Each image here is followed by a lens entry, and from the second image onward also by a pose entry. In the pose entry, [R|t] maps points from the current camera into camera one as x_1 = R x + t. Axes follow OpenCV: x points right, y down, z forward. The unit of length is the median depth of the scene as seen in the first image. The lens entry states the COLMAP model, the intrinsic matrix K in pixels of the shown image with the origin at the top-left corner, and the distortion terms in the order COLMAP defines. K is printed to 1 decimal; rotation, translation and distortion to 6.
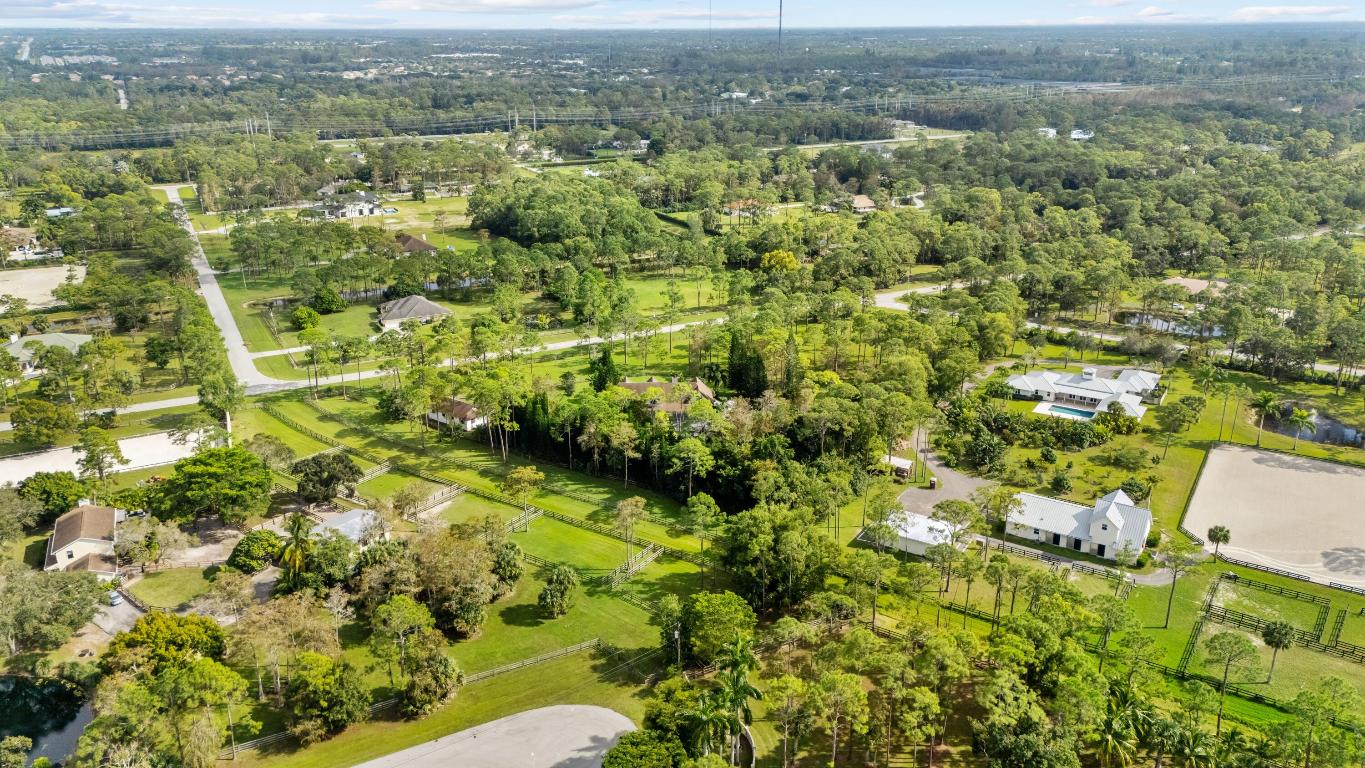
lens RADIAL K [[1015.0, 0, 682.5], [0, 1015.0, 384.0], [0, 0, 1]] dist [0.072267, -0.072060]
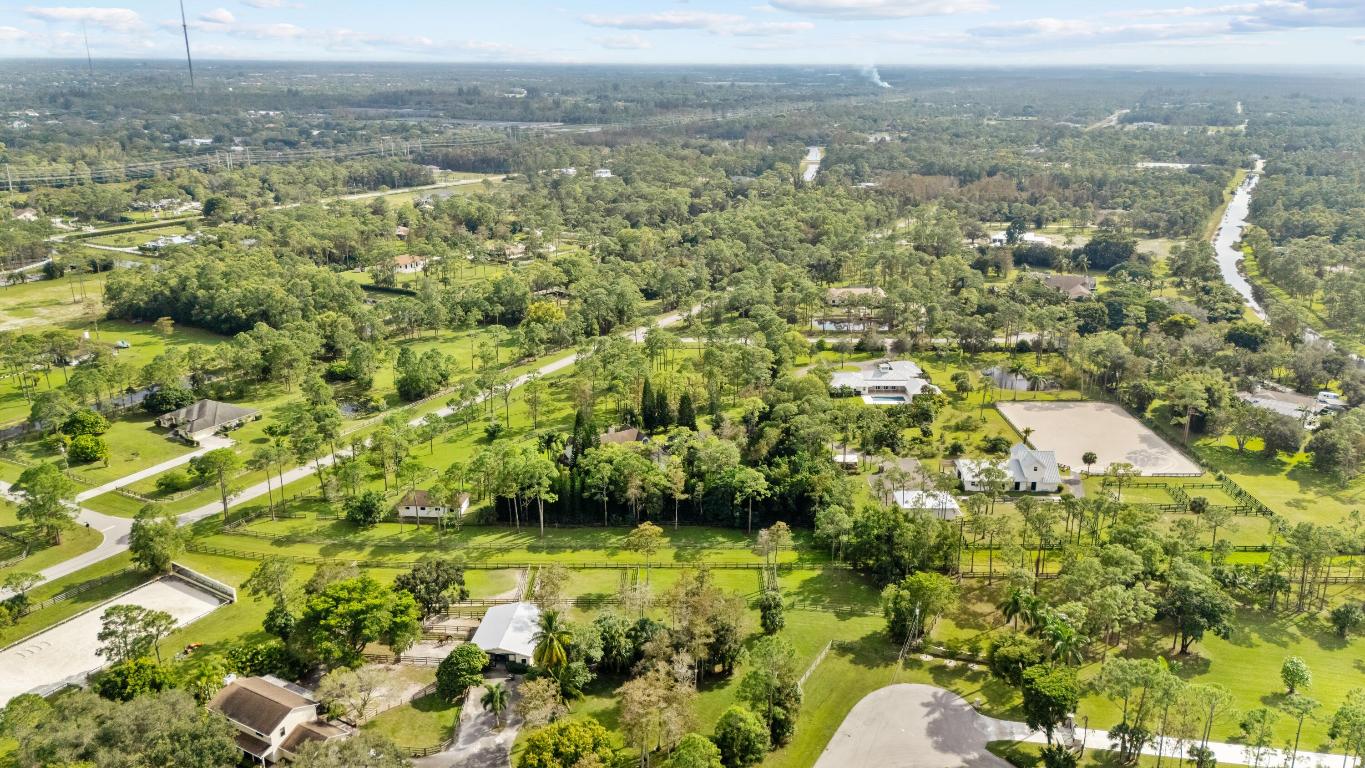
lens RADIAL K [[1015.0, 0, 682.5], [0, 1015.0, 384.0], [0, 0, 1]] dist [0.072267, -0.072060]
pose [[0.841975, -0.157392, 0.516048, -0.499559], [0.173214, 0.984725, 0.017724, -0.059227], [-0.510955, 0.074464, 0.856376, 0.032570]]
